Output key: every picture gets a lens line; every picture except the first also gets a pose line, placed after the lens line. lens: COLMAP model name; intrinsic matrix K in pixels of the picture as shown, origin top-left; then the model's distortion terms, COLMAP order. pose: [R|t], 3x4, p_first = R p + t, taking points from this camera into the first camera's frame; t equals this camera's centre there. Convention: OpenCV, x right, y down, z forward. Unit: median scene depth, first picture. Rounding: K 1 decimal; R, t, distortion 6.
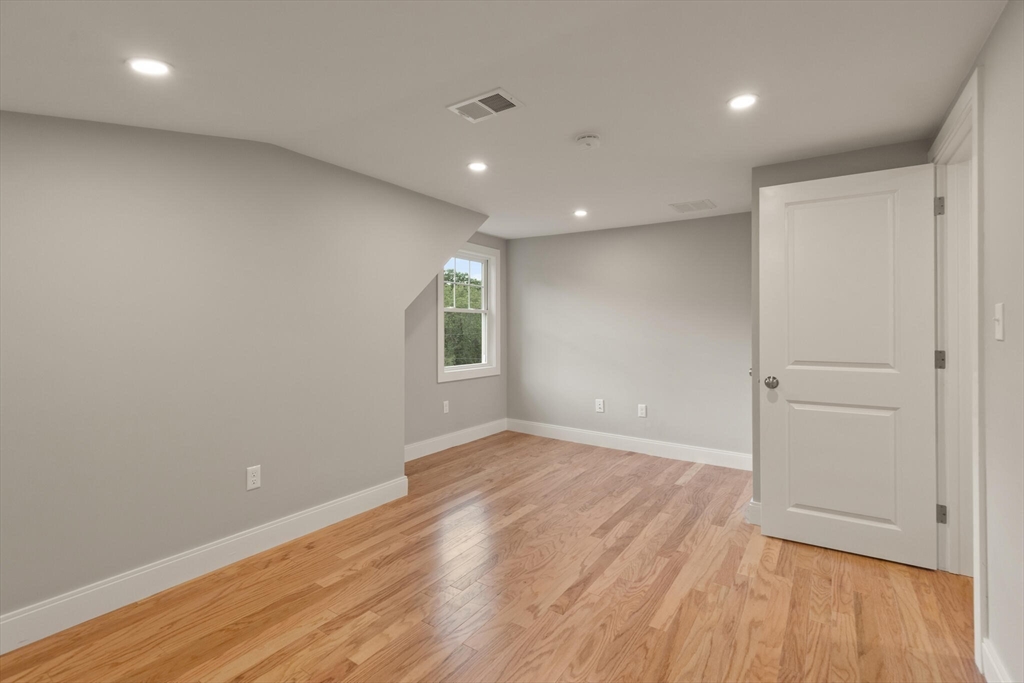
lens RADIAL K [[470.0, 0, 512.2], [0, 470.0, 333.9], [0, 0, 1]] dist [0.011614, -0.004080]
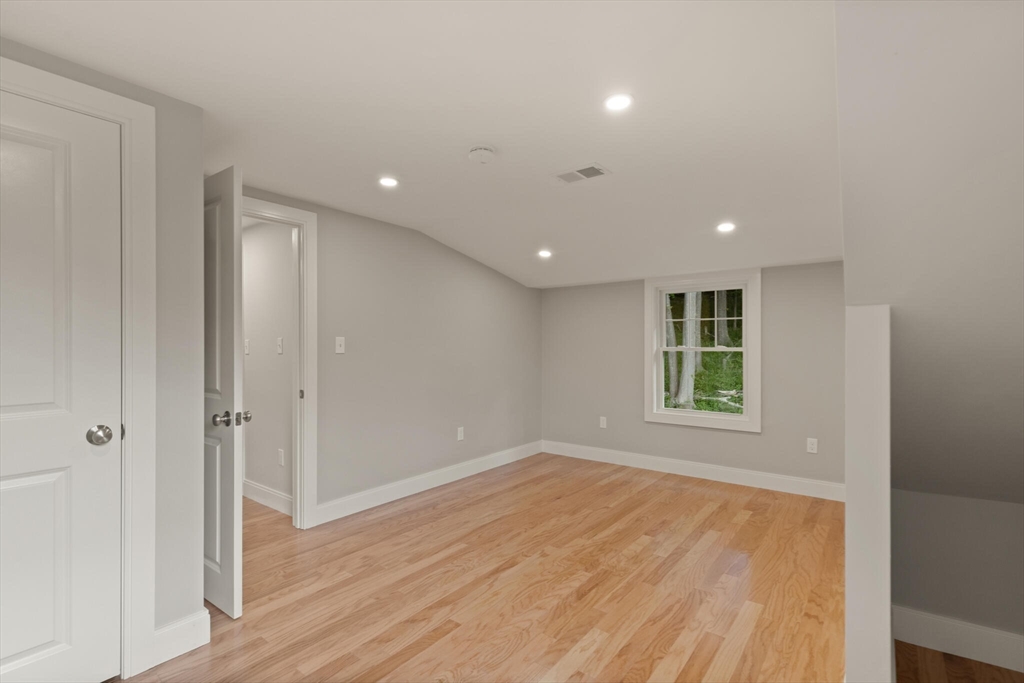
lens RADIAL K [[470.0, 0, 513.2], [0, 470.0, 343.1], [0, 0, 1]] dist [0.011614, -0.004080]
pose [[-0.997723, 0.000212, 0.067445, 0.037232], [0.000744, 0.999969, 0.007867, -0.034785], [-0.067442, 0.007899, -0.997692, 2.126367]]
